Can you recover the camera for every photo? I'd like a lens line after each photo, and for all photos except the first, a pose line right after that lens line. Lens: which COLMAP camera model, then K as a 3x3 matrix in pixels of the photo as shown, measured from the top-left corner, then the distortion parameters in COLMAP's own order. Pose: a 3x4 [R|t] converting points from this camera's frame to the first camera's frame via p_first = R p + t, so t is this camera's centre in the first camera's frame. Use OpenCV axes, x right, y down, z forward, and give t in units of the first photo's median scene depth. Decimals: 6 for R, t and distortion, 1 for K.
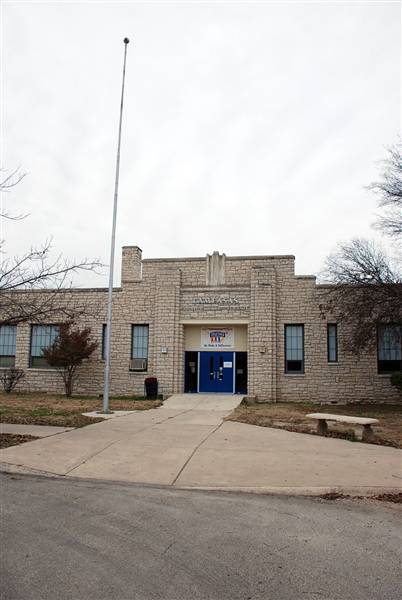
lens RADIAL K [[458.4, 0, 201.0], [0, 458.4, 300.0], [0, 0, 1]] dist [-0.158913, 0.146326]
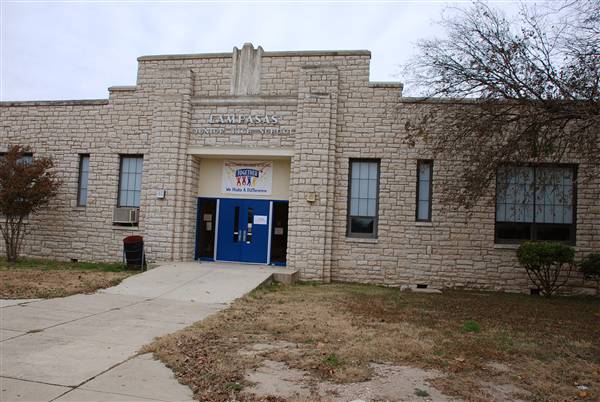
lens RADIAL K [[458.4, 0, 300.0], [0, 458.4, 201.0], [0, 0, 1]] dist [-0.158913, 0.146326]
pose [[0.999371, 0.031565, 0.016183, 0.104598], [-0.032930, 0.995171, 0.092472, 0.053954], [-0.013186, -0.092947, 0.995584, 0.361426]]
